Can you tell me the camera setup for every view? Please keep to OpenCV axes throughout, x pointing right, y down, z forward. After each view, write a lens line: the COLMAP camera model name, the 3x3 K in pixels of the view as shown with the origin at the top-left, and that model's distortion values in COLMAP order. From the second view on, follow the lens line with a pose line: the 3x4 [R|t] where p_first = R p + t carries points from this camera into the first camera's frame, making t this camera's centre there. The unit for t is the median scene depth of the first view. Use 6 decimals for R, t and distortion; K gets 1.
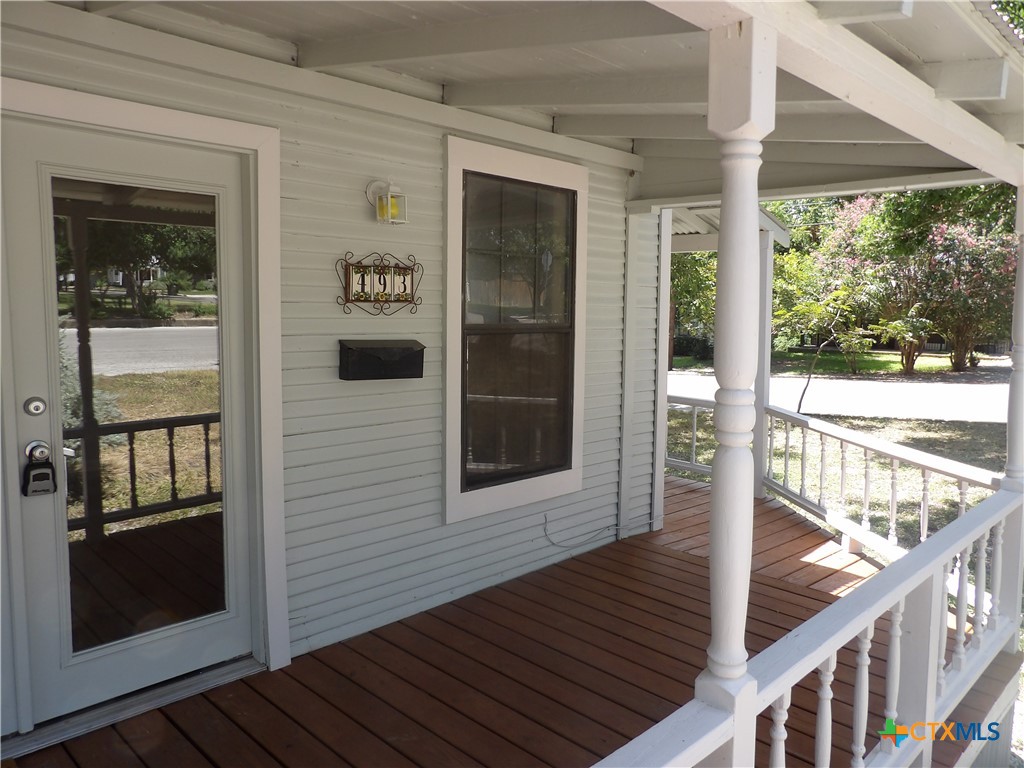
lens RADIAL K [[758.5, 0, 511.6], [0, 758.5, 378.9], [0, 0, 1]] dist [-0.014665, 0.045989]
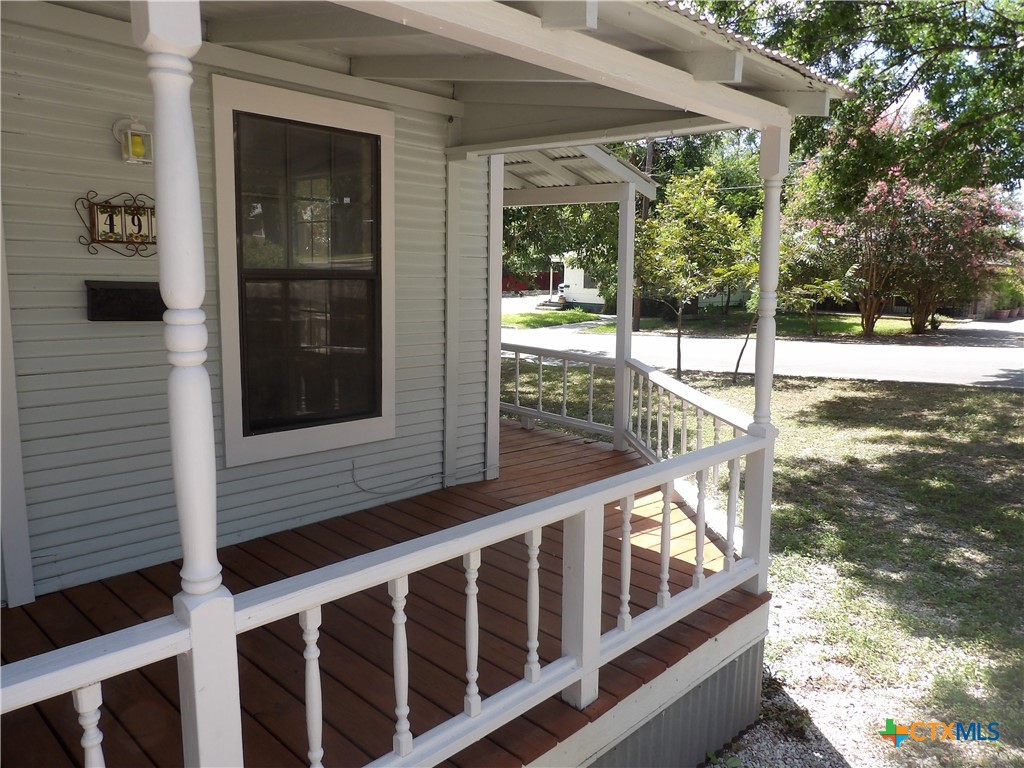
lens RADIAL K [[758.5, 0, 521.2], [0, 758.5, 377.6], [0, 0, 1]] dist [-0.014665, 0.045989]
pose [[0.999929, 0.005898, 0.010336, 0.241882], [-0.006378, 0.998875, 0.047000, 0.018057], [-0.010048, -0.047062, 0.998841, -0.003456]]
